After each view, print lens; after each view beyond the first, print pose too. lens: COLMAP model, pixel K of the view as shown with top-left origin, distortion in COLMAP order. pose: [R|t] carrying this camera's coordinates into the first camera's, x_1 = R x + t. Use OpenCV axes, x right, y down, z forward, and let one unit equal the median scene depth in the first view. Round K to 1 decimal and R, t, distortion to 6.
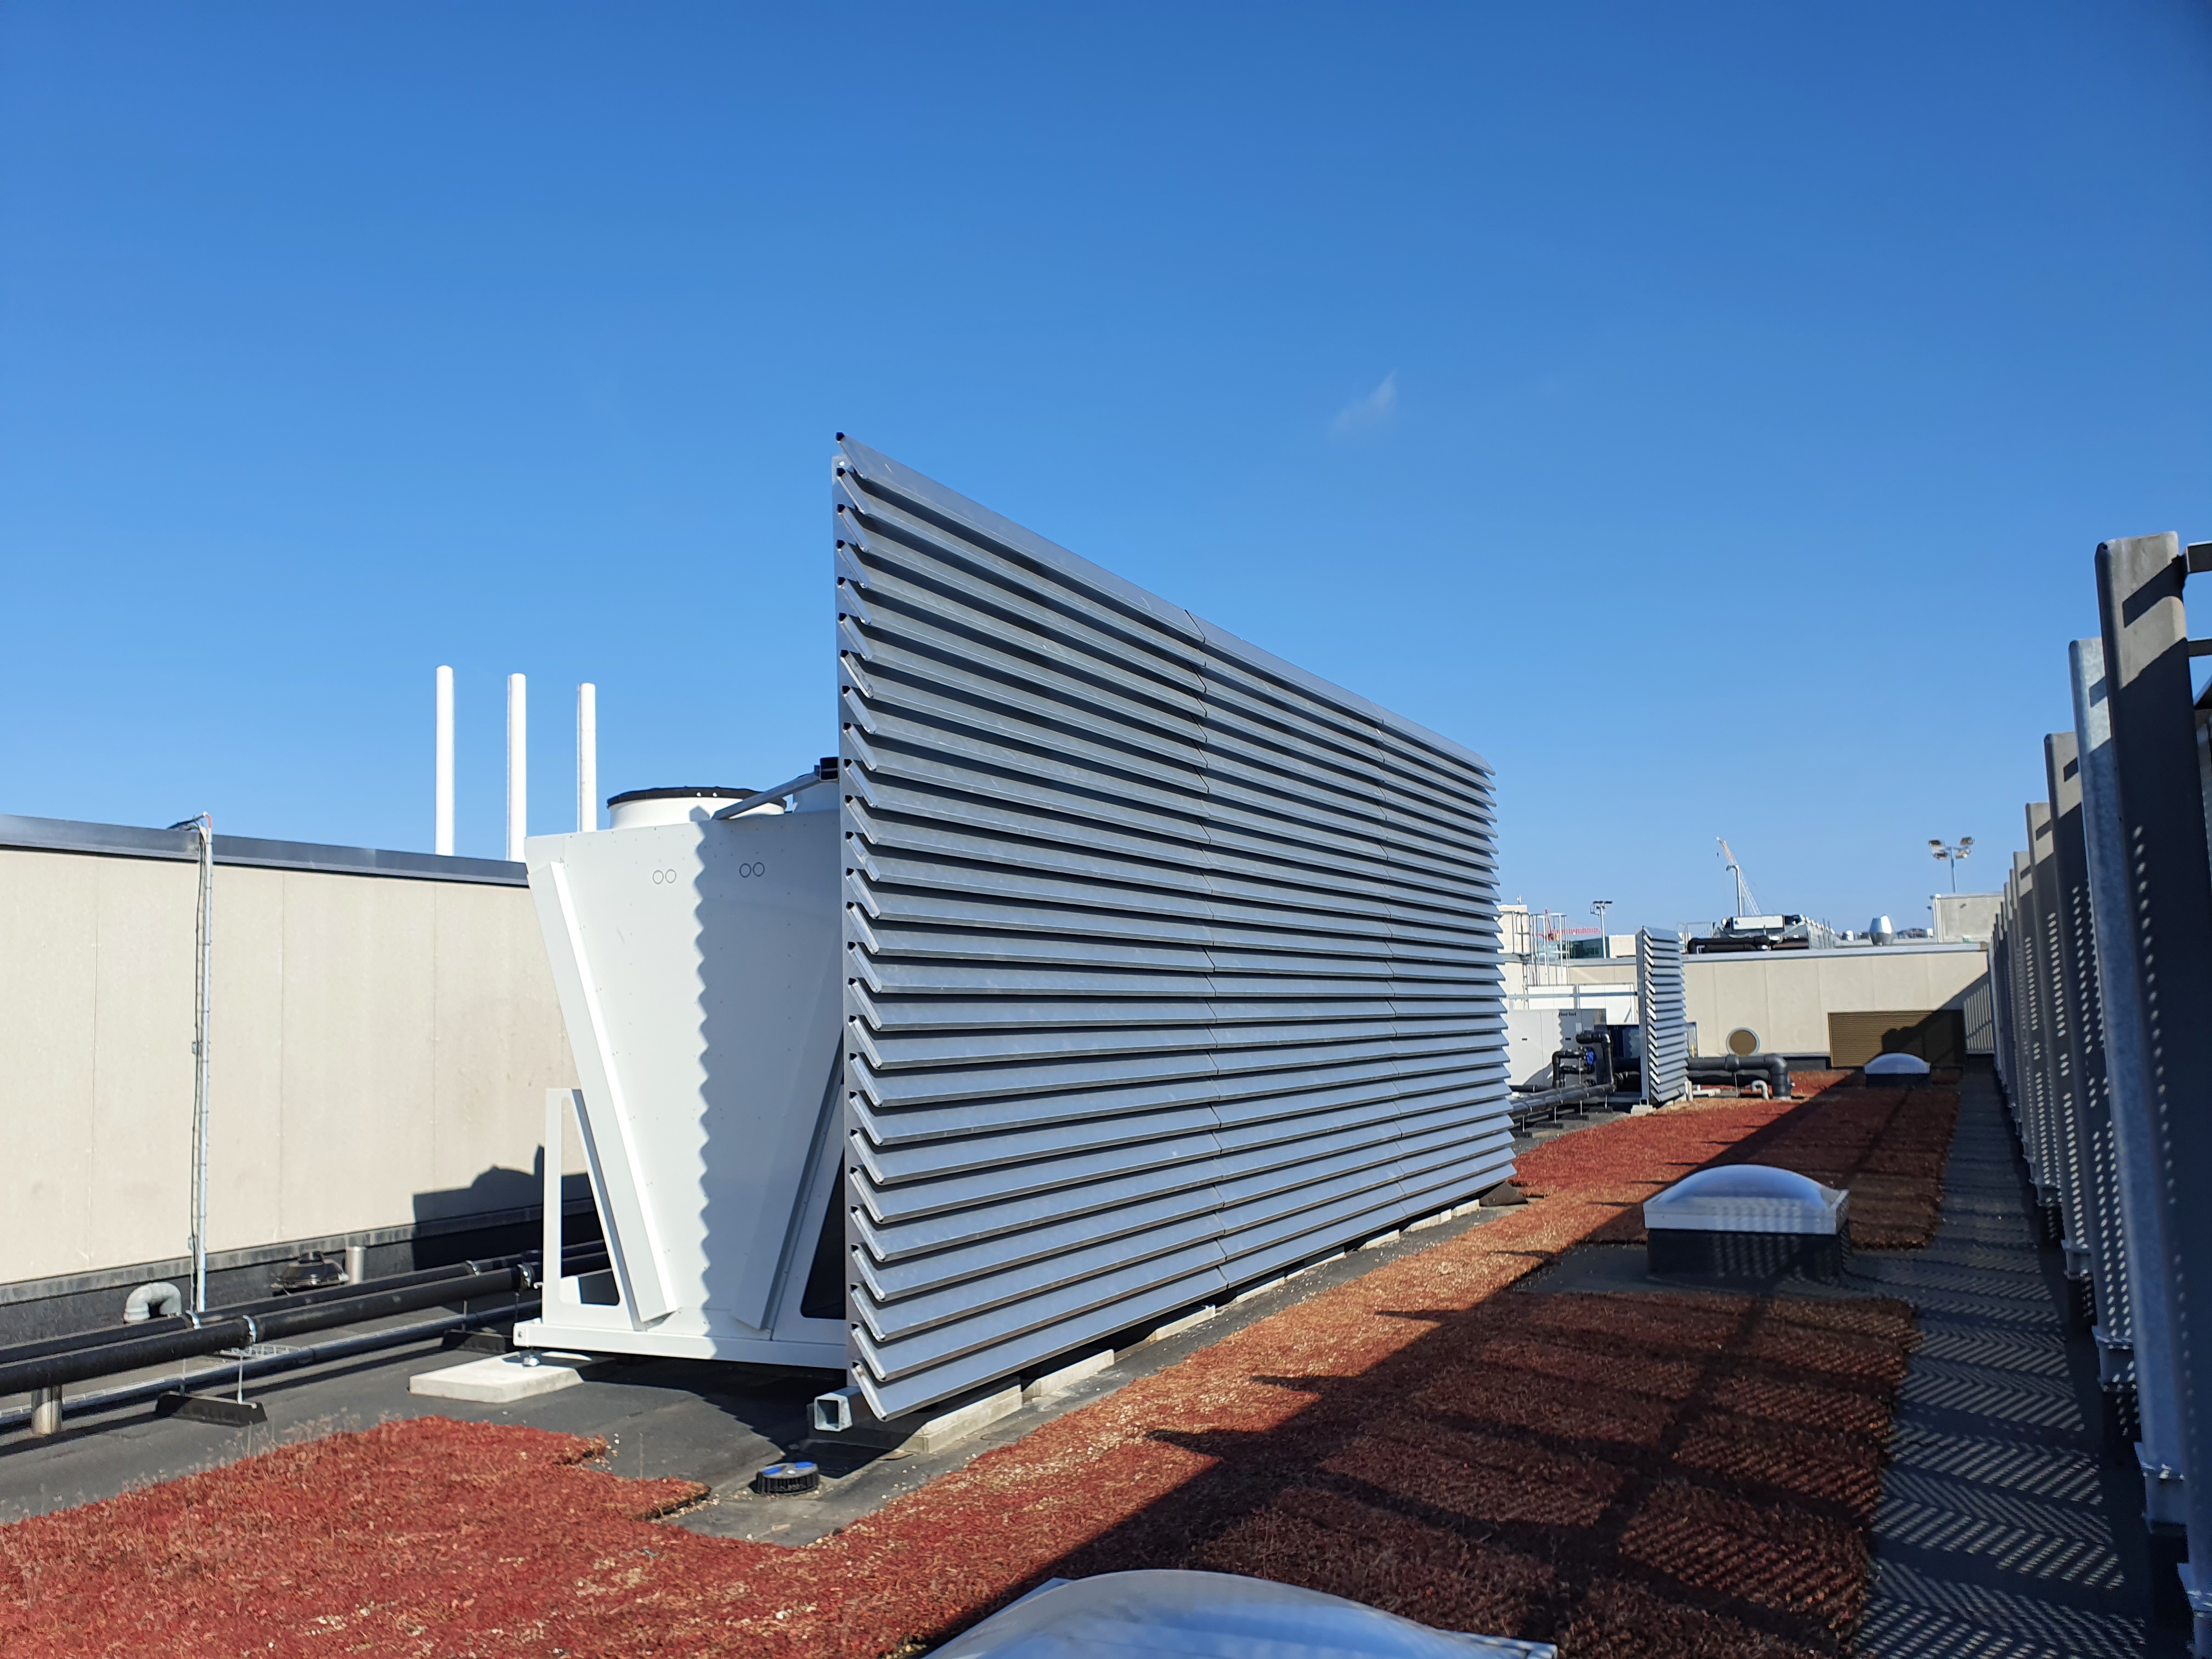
lens RADIAL K [[1703.7, 0, 1106.0], [0, 1703.7, 829.5], [0, 0, 1]] dist [0.024507, -0.001970]
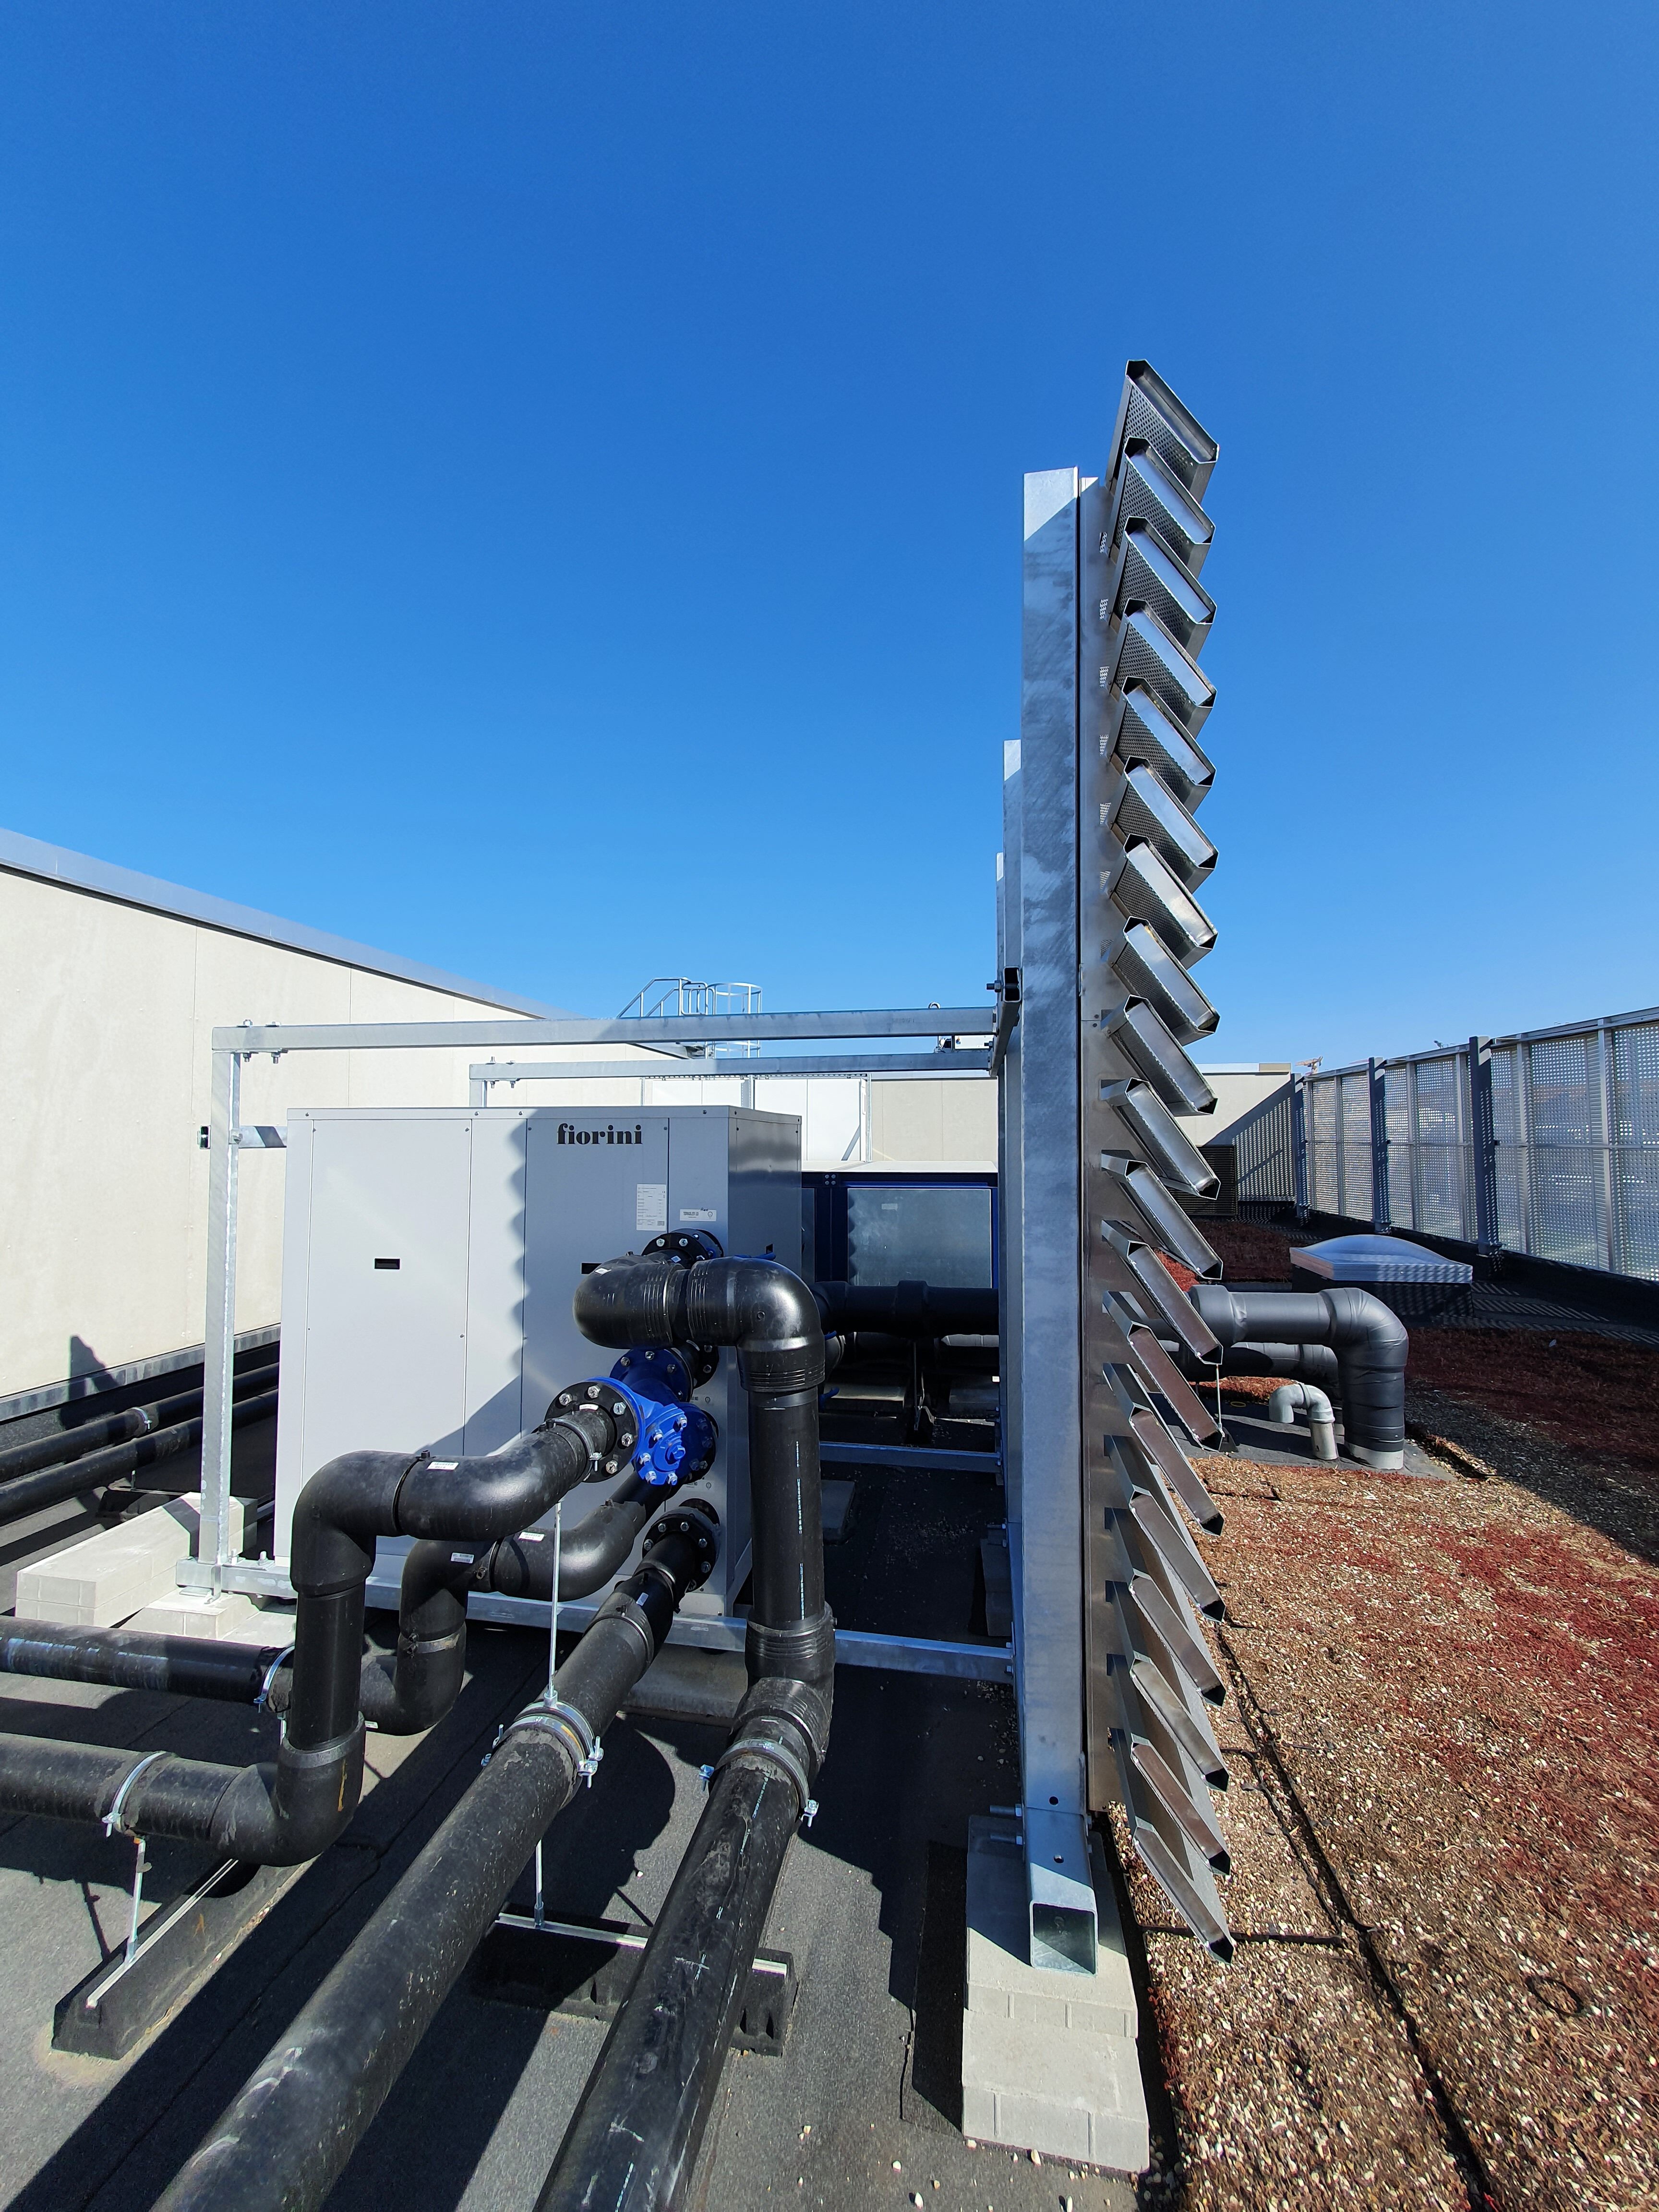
lens RADIAL K [[859.2, 0, 830.7], [0, 859.2, 1096.5], [0, 0, 1]] dist [-0.001409, 0.006111]
pose [[0.954278, 0.042968, 0.295815, 0.706073], [-0.060820, 0.996824, 0.051410, 0.258771], [-0.292667, -0.067051, 0.953861, 2.397664]]
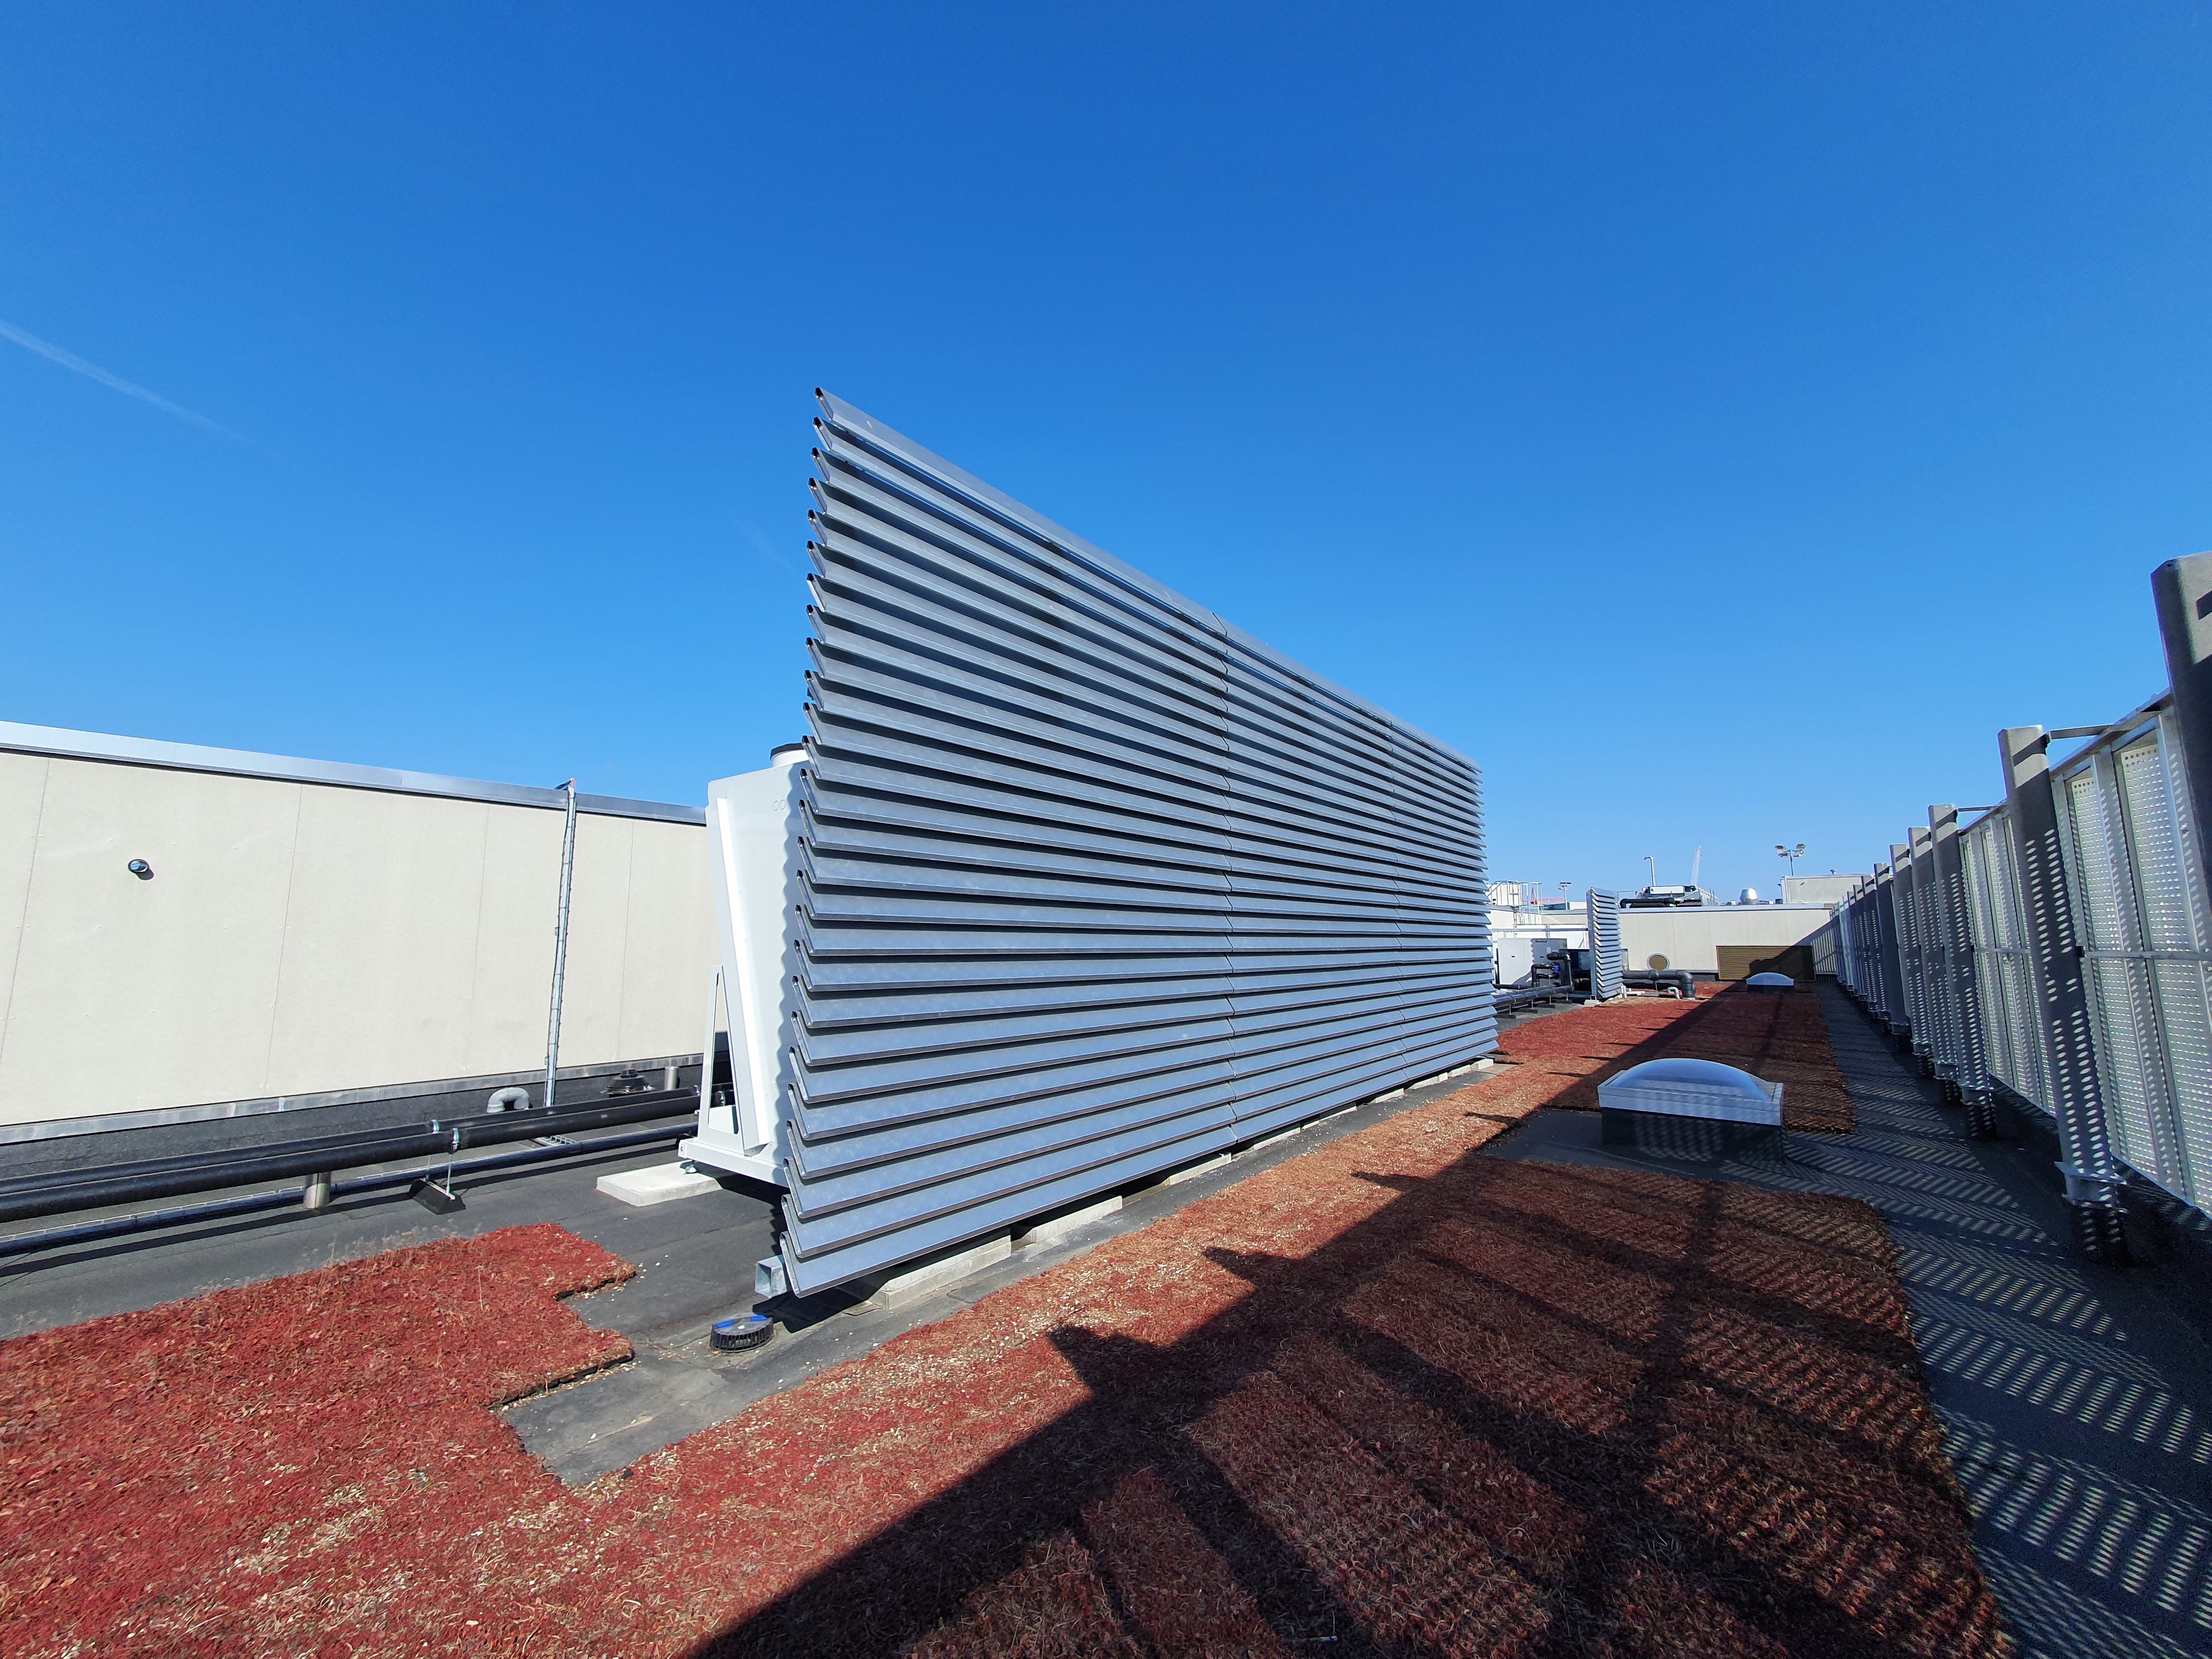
lens RADIAL K [[859.2, 0, 1112.1], [0, 859.2, 827.5], [0, 0, 1]] dist [-0.001409, 0.006111]
pose [[0.979571, -0.001756, -0.201090, 0.096869], [-0.002099, 0.999818, -0.018958, 0.044208], [0.201087, 0.018993, 0.979389, 0.320005]]
